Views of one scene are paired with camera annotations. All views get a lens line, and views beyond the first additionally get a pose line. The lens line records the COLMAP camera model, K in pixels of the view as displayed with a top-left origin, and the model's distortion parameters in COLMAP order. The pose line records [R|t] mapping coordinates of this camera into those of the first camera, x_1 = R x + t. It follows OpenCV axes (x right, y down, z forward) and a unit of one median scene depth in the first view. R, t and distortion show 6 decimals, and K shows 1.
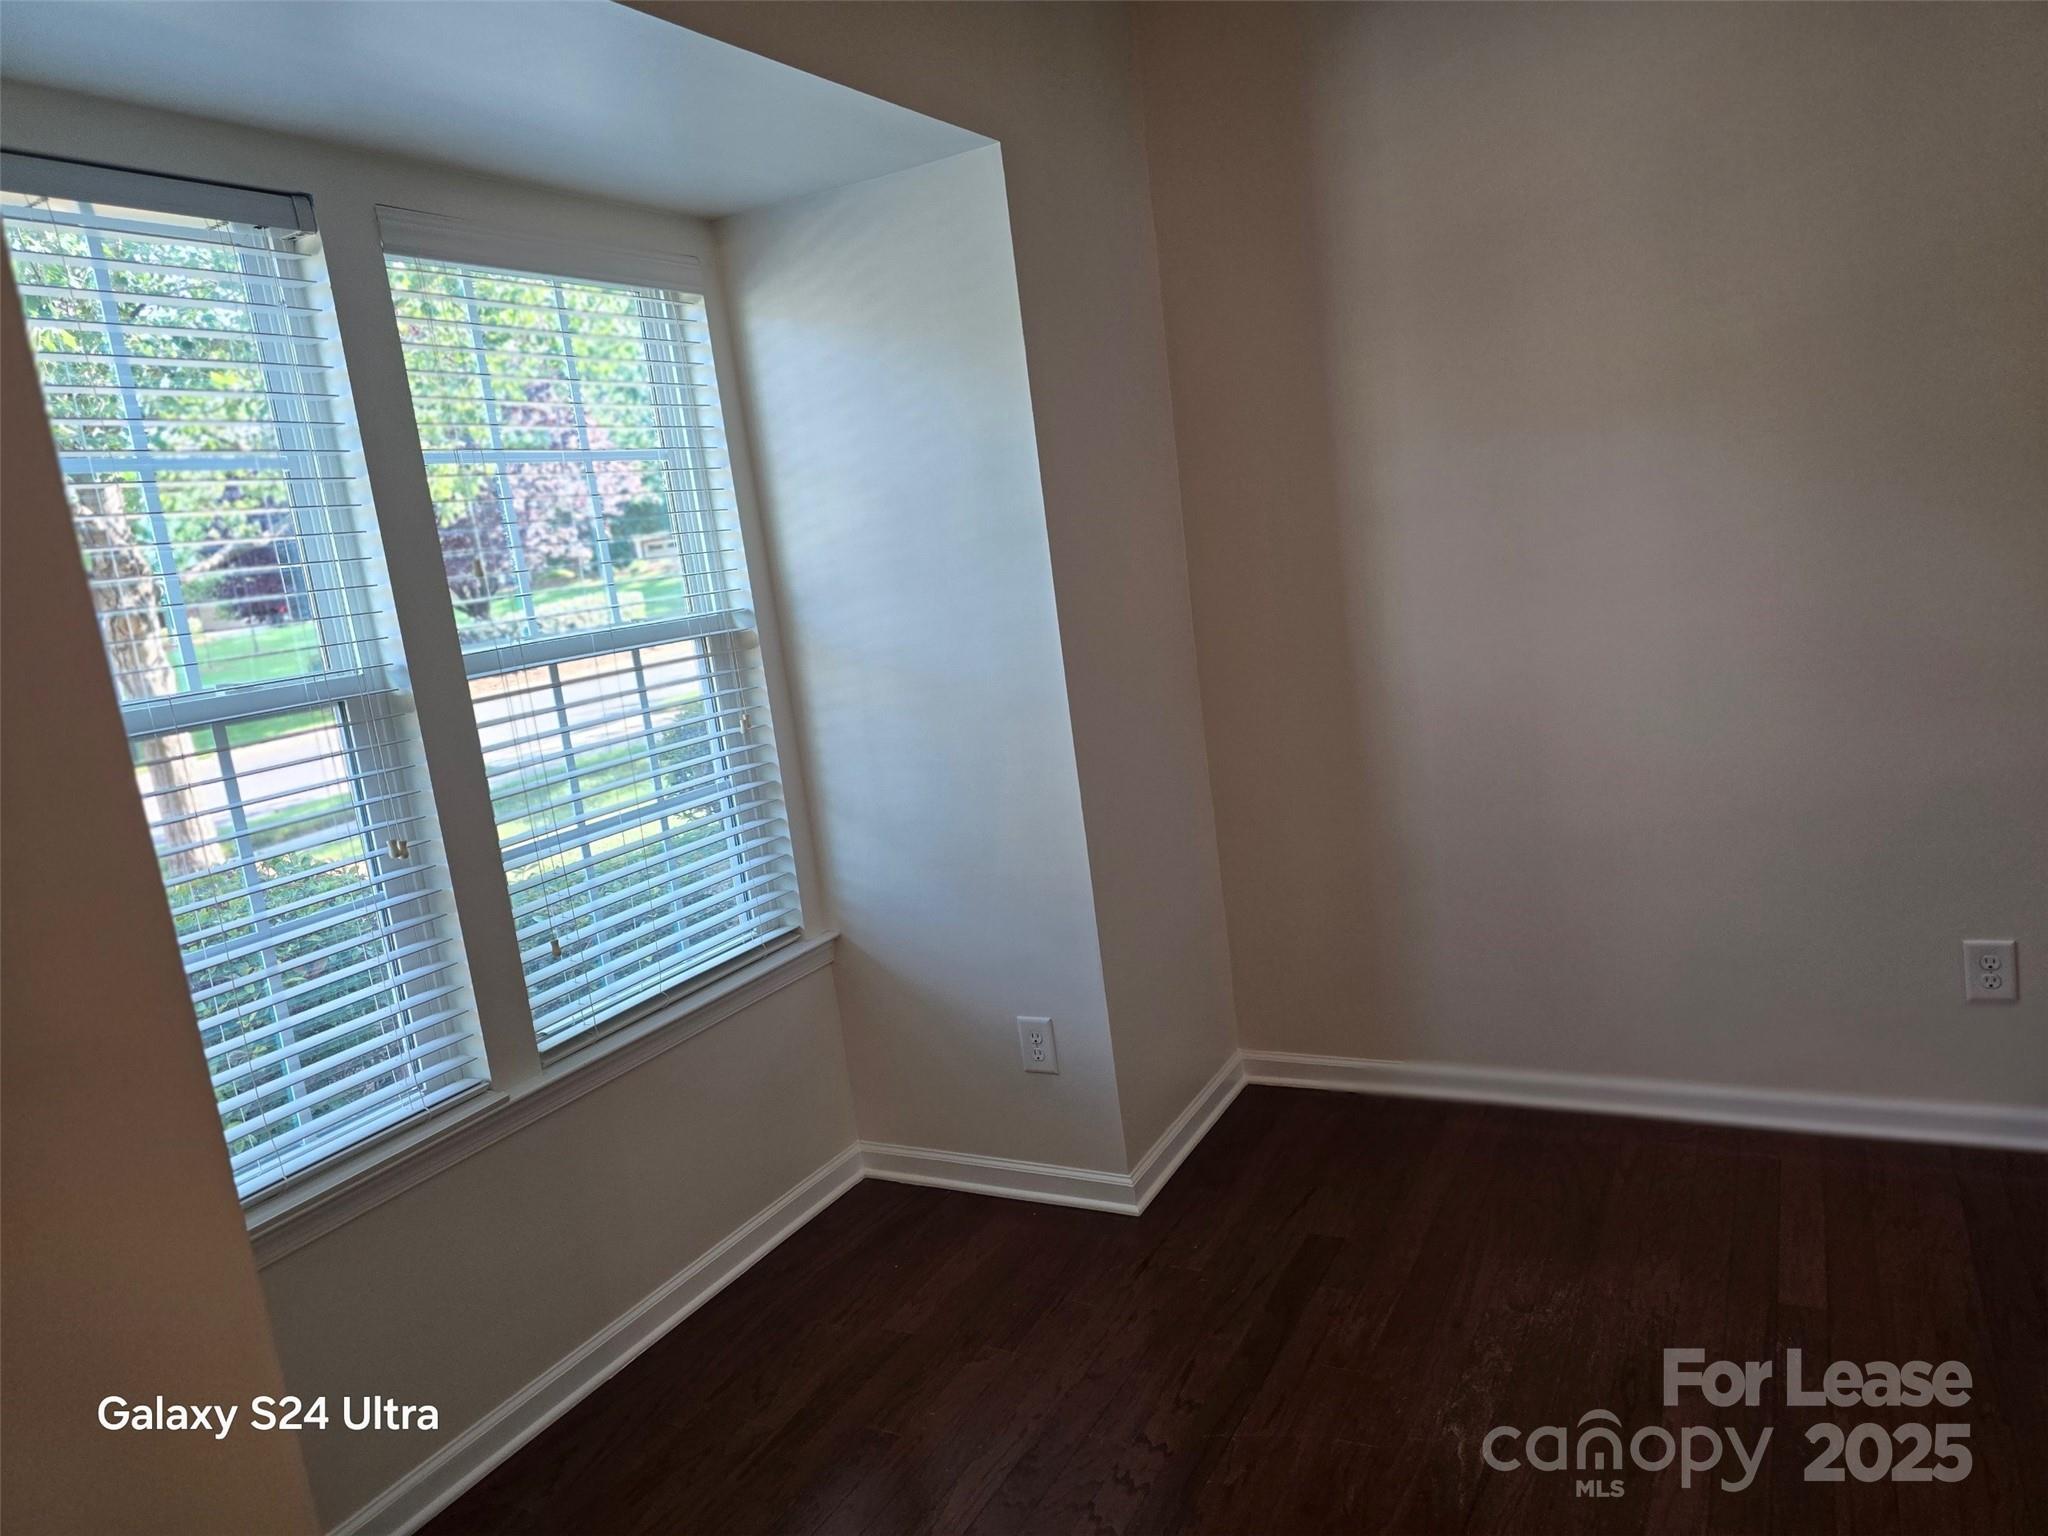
lens RADIAL K [[1368.9, 0, 1028.5], [0, 1368.9, 750.9], [0, 0, 1]] dist [0.046742, -0.059489]
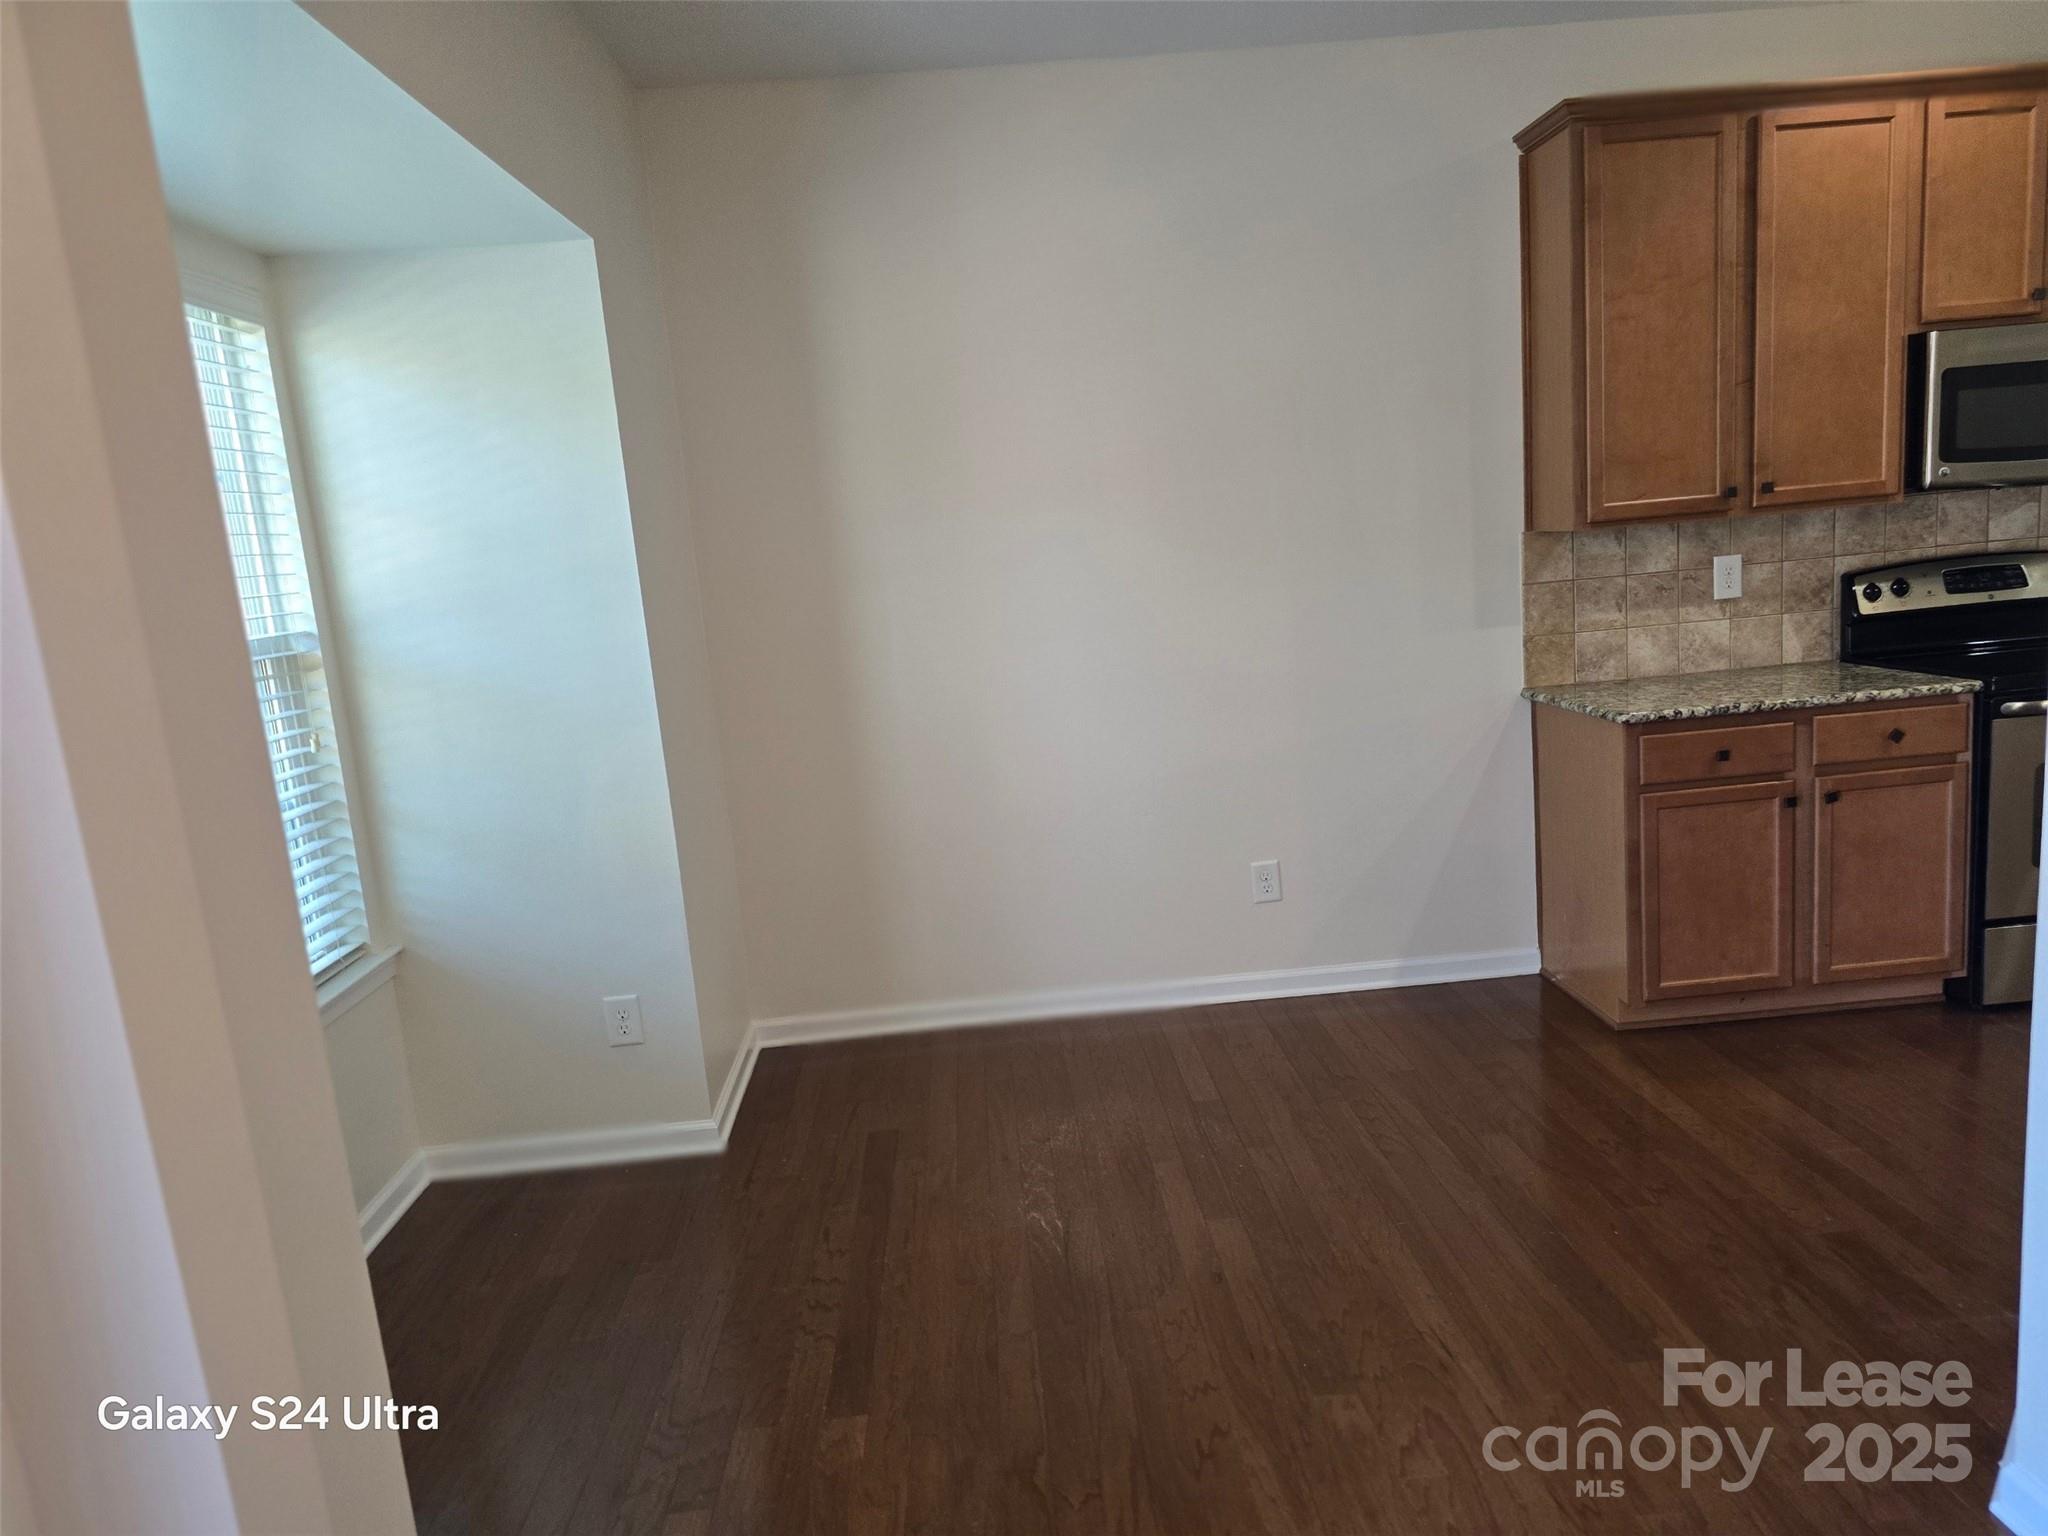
lens RADIAL K [[1368.9, 0, 1028.5], [0, 1368.9, 750.9], [0, 0, 1]] dist [0.046742, -0.059489]
pose [[0.848039, -0.023363, 0.529418, -0.302249], [0.054718, 0.997548, -0.043629, 0.059938], [-0.527101, 0.065968, 0.847239, -0.149732]]
